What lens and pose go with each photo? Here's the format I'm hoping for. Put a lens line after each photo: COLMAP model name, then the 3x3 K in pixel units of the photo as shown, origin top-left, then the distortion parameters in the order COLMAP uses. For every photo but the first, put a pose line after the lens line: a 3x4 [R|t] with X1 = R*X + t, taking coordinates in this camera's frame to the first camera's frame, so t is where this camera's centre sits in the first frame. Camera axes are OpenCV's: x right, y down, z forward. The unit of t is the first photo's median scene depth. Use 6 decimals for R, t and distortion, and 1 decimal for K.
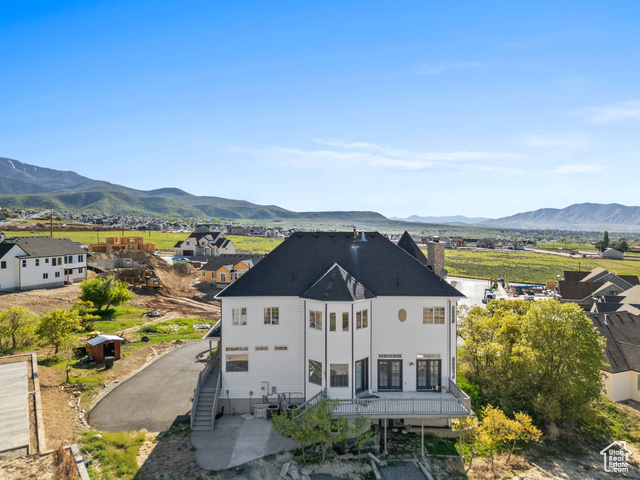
lens RADIAL K [[470.8, 0, 314.2], [0, 470.8, 239.3], [0, 0, 1]] dist [0.059111, -0.047654]
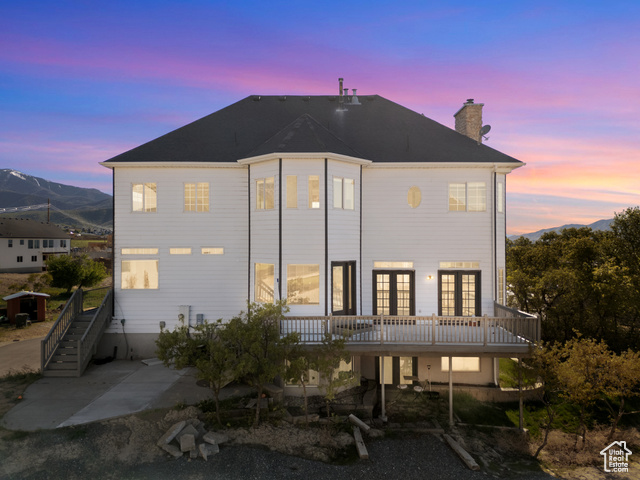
lens RADIAL K [[470.8, 0, 315.6], [0, 470.8, 243.2], [0, 0, 1]] dist [0.059111, -0.047654]
pose [[0.999268, 0.000156, -0.038266, 0.083804], [-0.001356, 0.999508, -0.031336, 0.237929], [0.038242, 0.031365, 0.998776, 0.399238]]
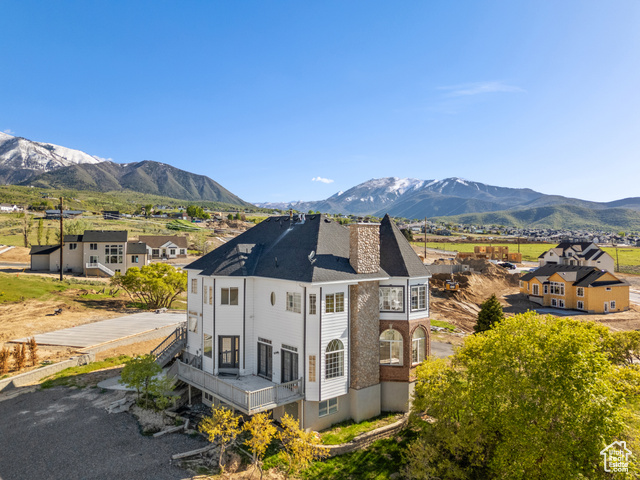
lens RADIAL K [[470.8, 0, 325.8], [0, 470.8, 238.9], [0, 0, 1]] dist [0.059111, -0.047654]
pose [[0.631217, 0.000657, -0.775606, 0.966411], [-0.026847, 0.999419, -0.021002, 0.060364], [0.775142, 0.034080, 0.630868, 0.489956]]
